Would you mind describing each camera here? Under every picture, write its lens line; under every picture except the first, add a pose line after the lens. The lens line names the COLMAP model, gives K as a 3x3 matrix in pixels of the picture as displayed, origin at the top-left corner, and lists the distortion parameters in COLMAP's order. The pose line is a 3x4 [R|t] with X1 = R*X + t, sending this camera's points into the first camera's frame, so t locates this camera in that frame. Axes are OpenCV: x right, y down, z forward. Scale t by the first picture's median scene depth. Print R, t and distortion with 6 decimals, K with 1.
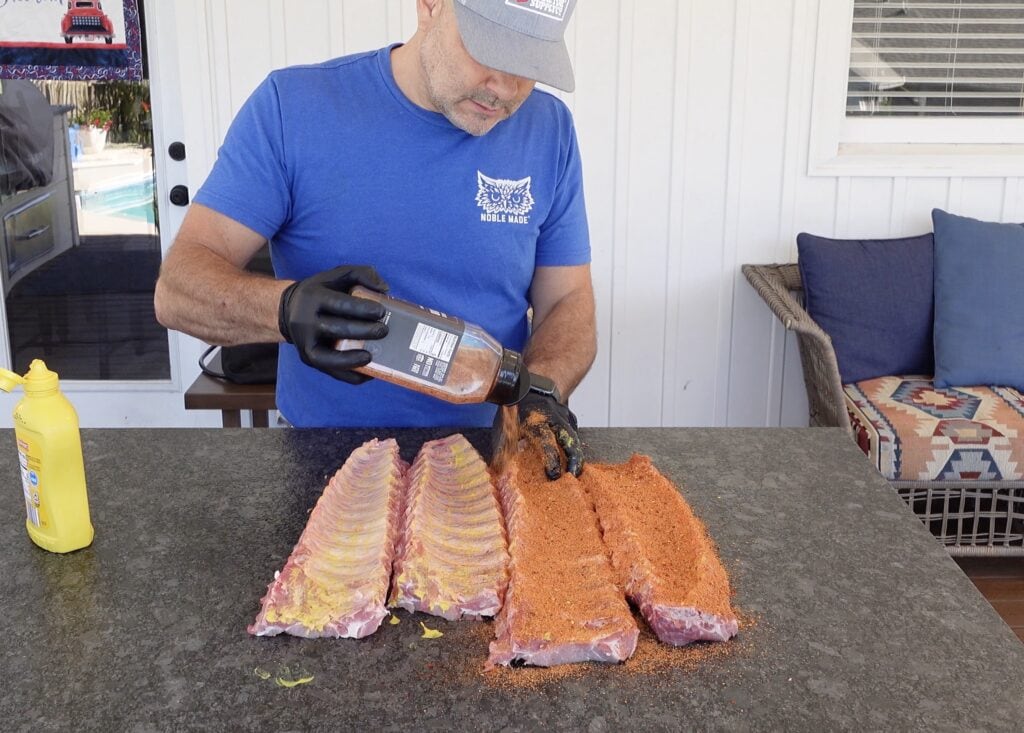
lens RADIAL K [[1068.9, 0, 512.0], [0, 1068.9, 366.5], [0, 0, 1]] dist [-0.004628, -0.009536]
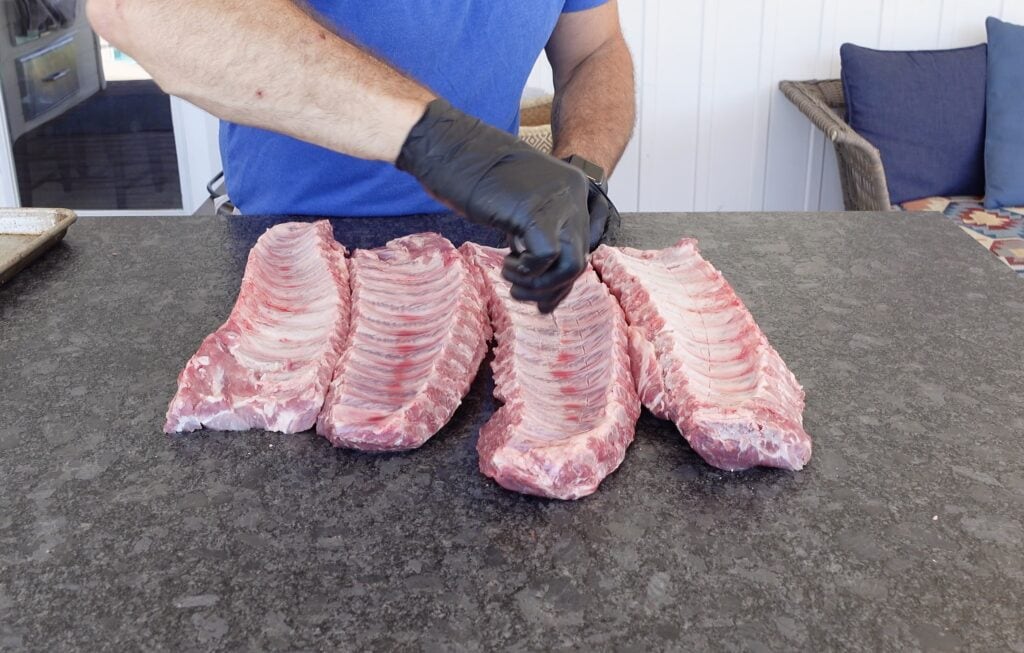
lens RADIAL K [[985.7, 0, 512.0], [0, 985.7, 326.5], [0, 0, 1]] dist [-0.001509, 0.010268]
pose [[0.999621, -0.006312, -0.026809, 0.003641], [0.009014, 0.994754, 0.101901, 0.080032], [0.026025, -0.102104, 0.994433, 0.290428]]
